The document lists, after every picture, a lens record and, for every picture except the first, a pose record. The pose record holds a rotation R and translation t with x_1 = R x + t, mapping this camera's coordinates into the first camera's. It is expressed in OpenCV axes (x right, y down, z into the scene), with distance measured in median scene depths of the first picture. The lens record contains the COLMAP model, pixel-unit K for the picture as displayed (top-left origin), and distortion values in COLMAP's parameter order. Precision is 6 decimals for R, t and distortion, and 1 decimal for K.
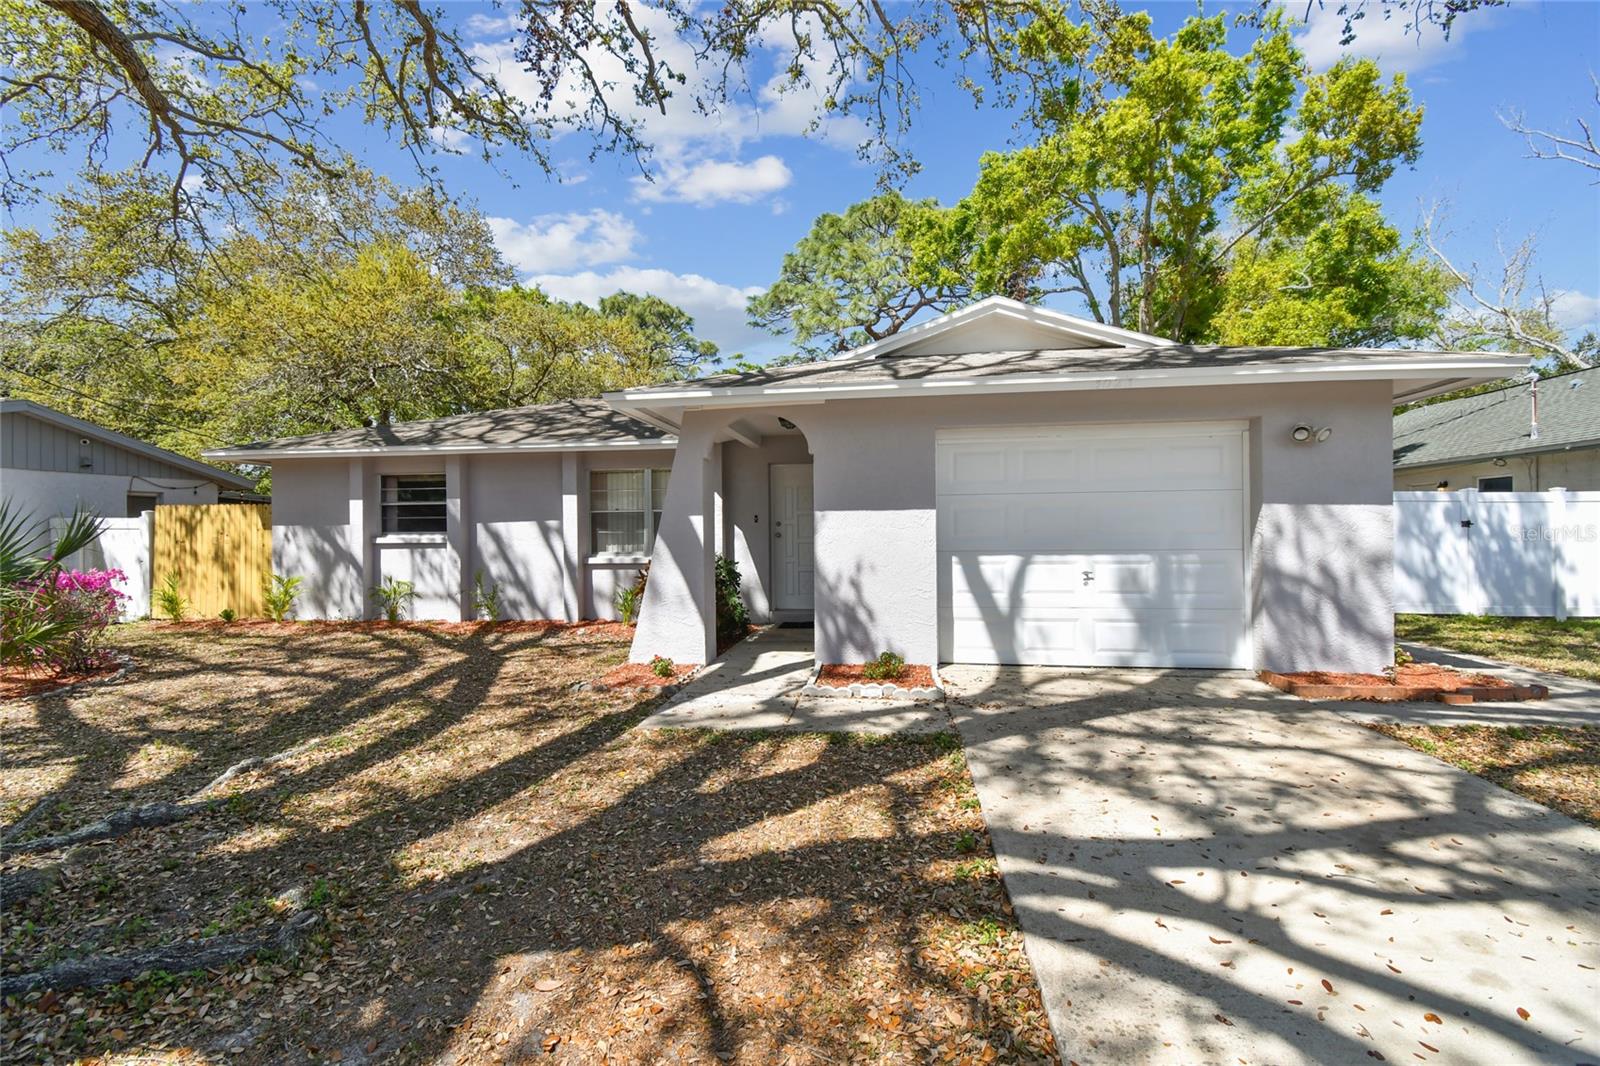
lens RADIAL K [[718.2, 0, 806.4], [0, 718.2, 524.5], [0, 0, 1]] dist [0.019967, -0.010254]
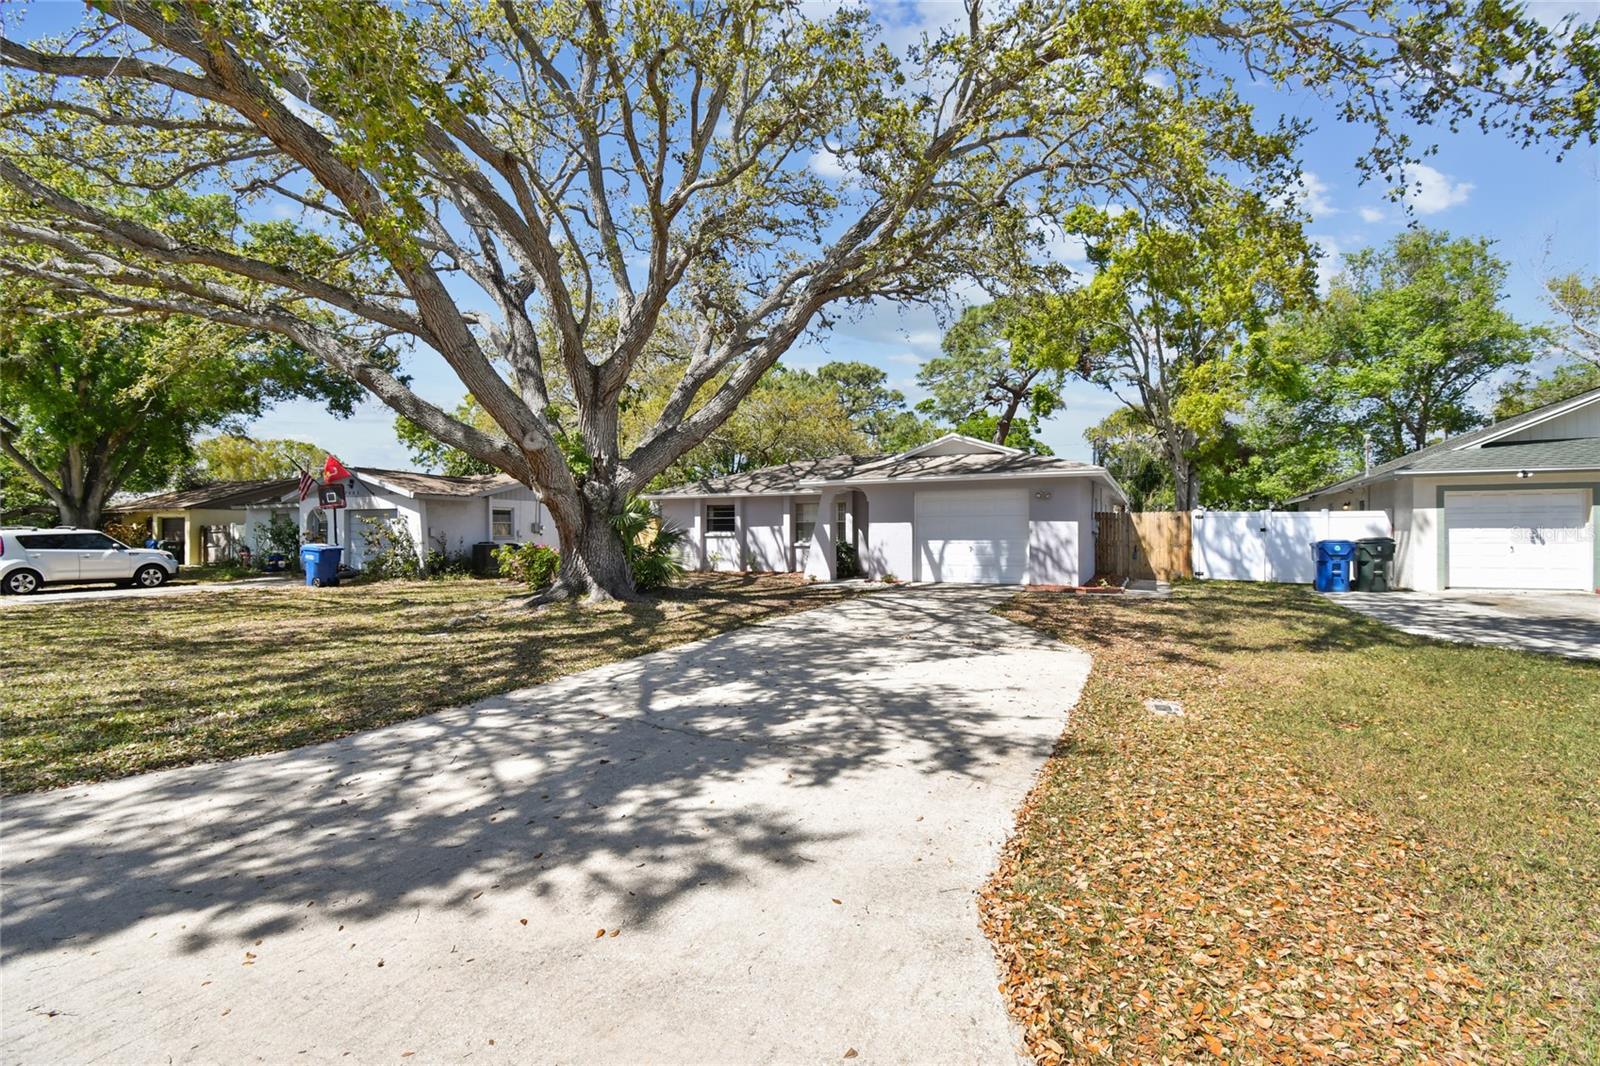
lens RADIAL K [[718.2, 0, 798.3], [0, 718.2, 533.8], [0, 0, 1]] dist [0.019967, -0.010254]
pose [[0.945445, 0.006237, -0.325723, 0.418799], [-0.004472, 0.999971, 0.006168, 0.003678], [0.325752, -0.004375, 0.945445, -1.039837]]
